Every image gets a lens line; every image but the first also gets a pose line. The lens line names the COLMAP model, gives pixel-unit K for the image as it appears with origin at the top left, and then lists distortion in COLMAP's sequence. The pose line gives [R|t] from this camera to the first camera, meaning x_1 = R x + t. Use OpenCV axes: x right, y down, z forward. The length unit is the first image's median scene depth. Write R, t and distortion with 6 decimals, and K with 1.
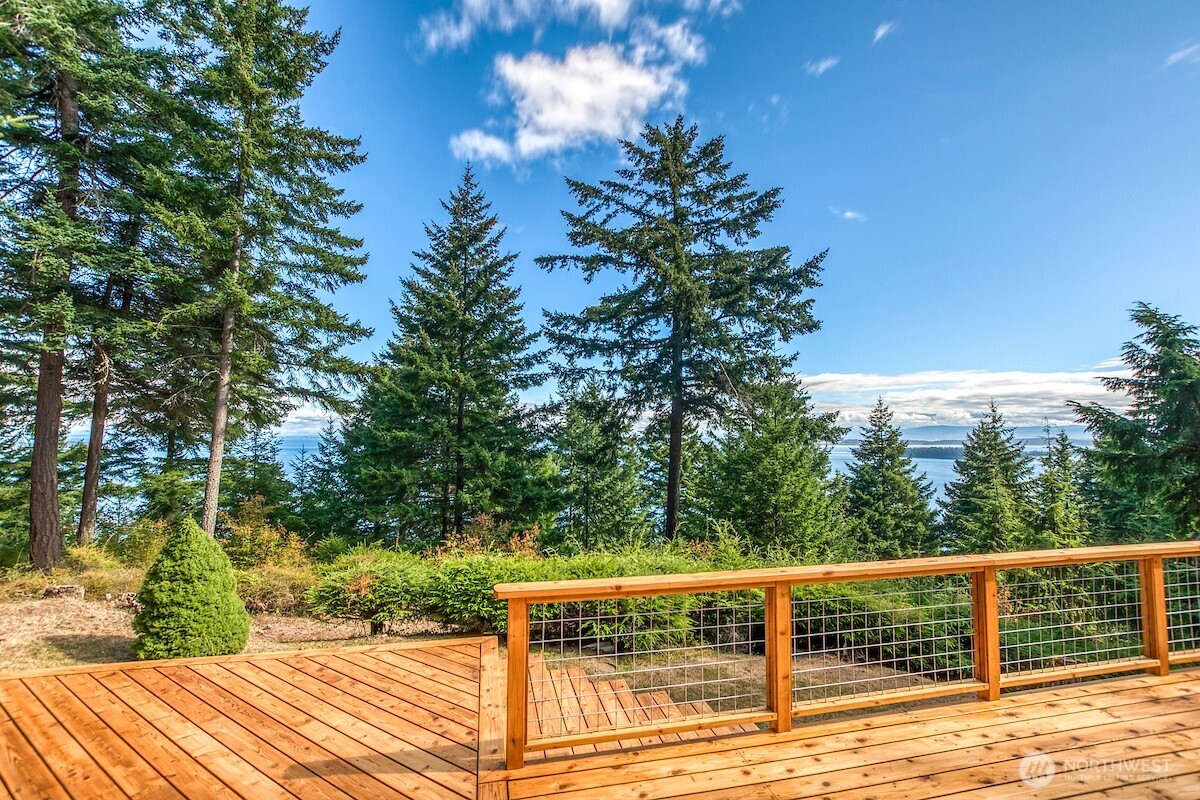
lens RADIAL K [[525.0, 0, 593.8], [0, 525.0, 392.8], [0, 0, 1]] dist [-0.017320, 0.000008]
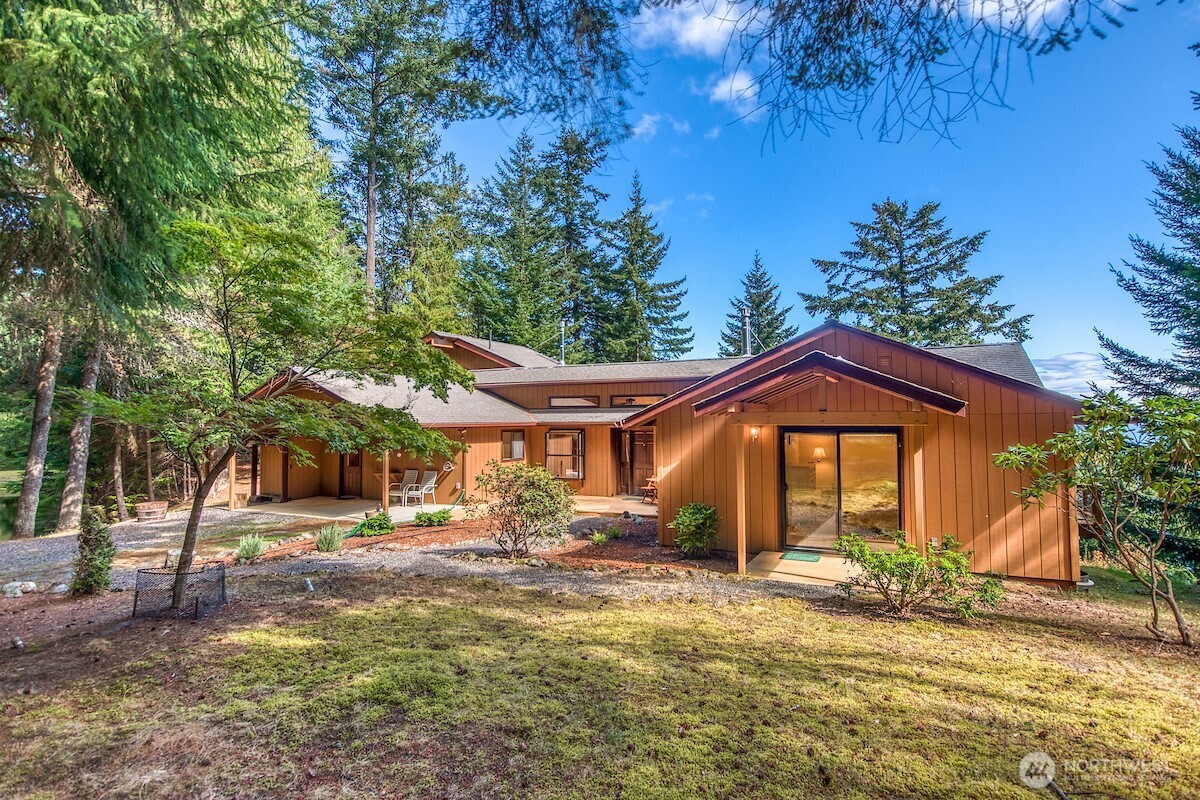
lens RADIAL K [[638.0, 0, 600.8], [0, 638.0, 386.2], [0, 0, 1]] dist [-0.001032, 0.000064]
pose [[0.776413, -0.038528, -0.629046, 0.595471], [0.062359, 0.997928, 0.015846, -0.102593], [0.627132, -0.051529, 0.777206, -0.811759]]
